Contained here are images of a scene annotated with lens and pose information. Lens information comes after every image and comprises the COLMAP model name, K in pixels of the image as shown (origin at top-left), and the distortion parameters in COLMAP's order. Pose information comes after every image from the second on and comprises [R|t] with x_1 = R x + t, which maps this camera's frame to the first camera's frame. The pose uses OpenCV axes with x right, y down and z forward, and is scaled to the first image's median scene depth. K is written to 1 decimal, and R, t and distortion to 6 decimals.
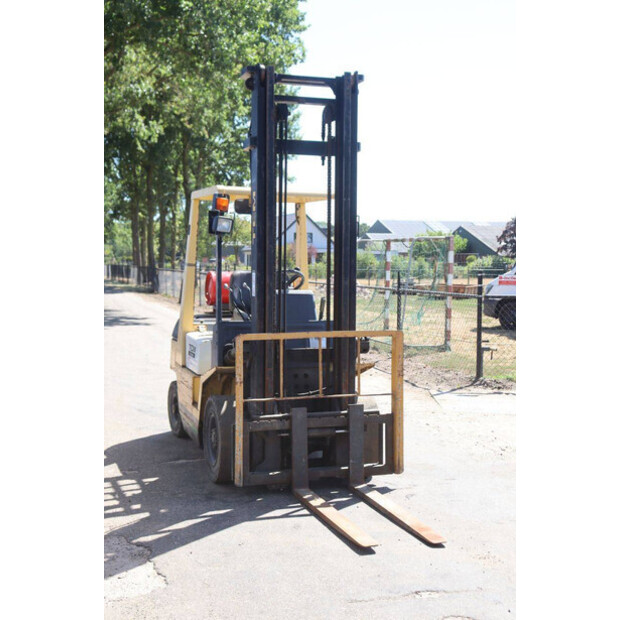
lens RADIAL K [[900.4, 0, 300.4], [0, 900.4, 299.3], [0, 0, 1]] dist [0.068372, 0.048913]
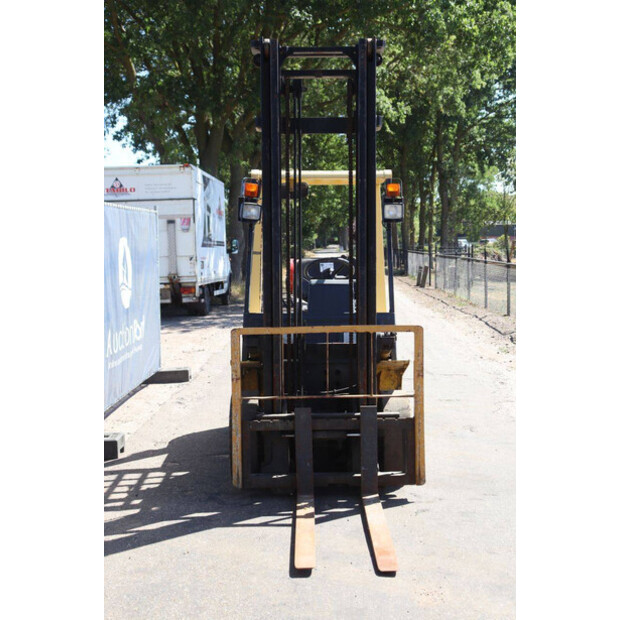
lens RADIAL K [[900.4, 0, 300.4], [0, 900.4, 299.3], [0, 0, 1]] dist [0.068372, 0.048913]
pose [[0.951002, 0.002756, -0.309172, 0.273737], [0.003894, 0.999774, 0.020891, -0.010381], [0.309160, -0.021072, 0.950777, 0.115865]]
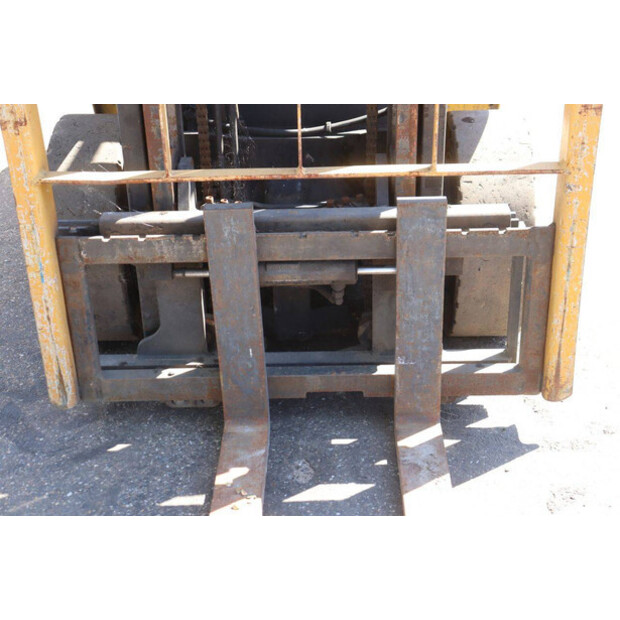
lens RADIAL K [[1025.7, 0, 310.0], [0, 1025.7, 310.0], [0, 0, 1]] dist [0.104226, 0.080393]
pose [[0.946629, 0.124781, -0.297192, 0.132596], [0.018636, 0.899296, 0.436944, -0.003091], [0.321786, -0.419162, 0.848974, 0.667430]]
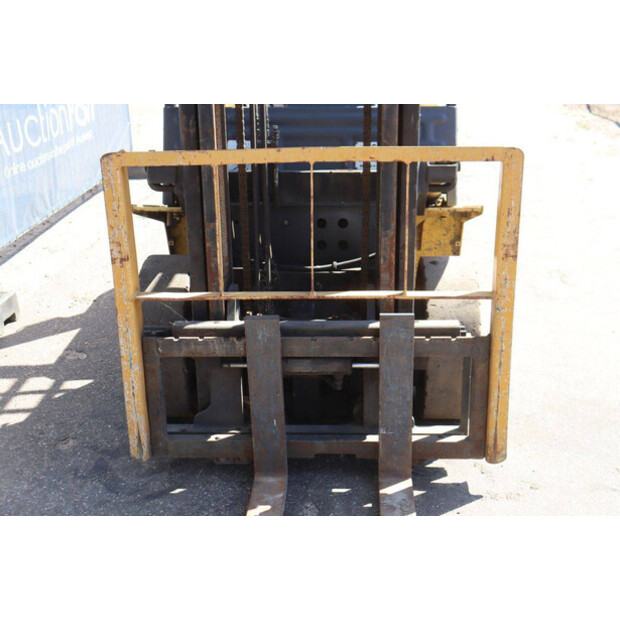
lens RADIAL K [[836.3, 0, 309.7], [0, 836.3, 294.1], [0, 0, 1]] dist [0.007803, 0.005694]
pose [[0.936433, 0.096561, -0.337296, 0.156286], [0.009531, 0.954024, 0.299579, -0.015419], [0.350716, -0.283751, 0.892459, 0.617451]]
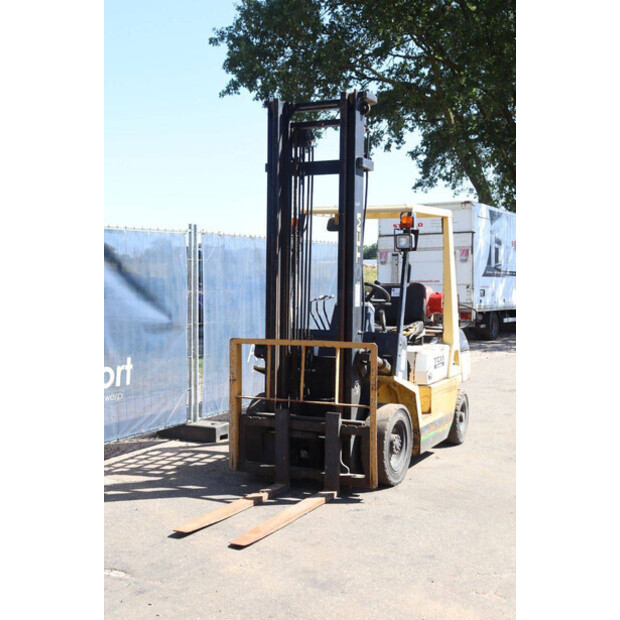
lens RADIAL K [[836.3, 0, 309.7], [0, 836.3, 294.1], [0, 0, 1]] dist [0.007803, 0.005694]
pose [[0.710986, 0.015150, -0.703043, 0.705915], [-0.031621, 0.999445, -0.010440, -0.008341], [0.702495, 0.029653, 0.711070, 0.293615]]
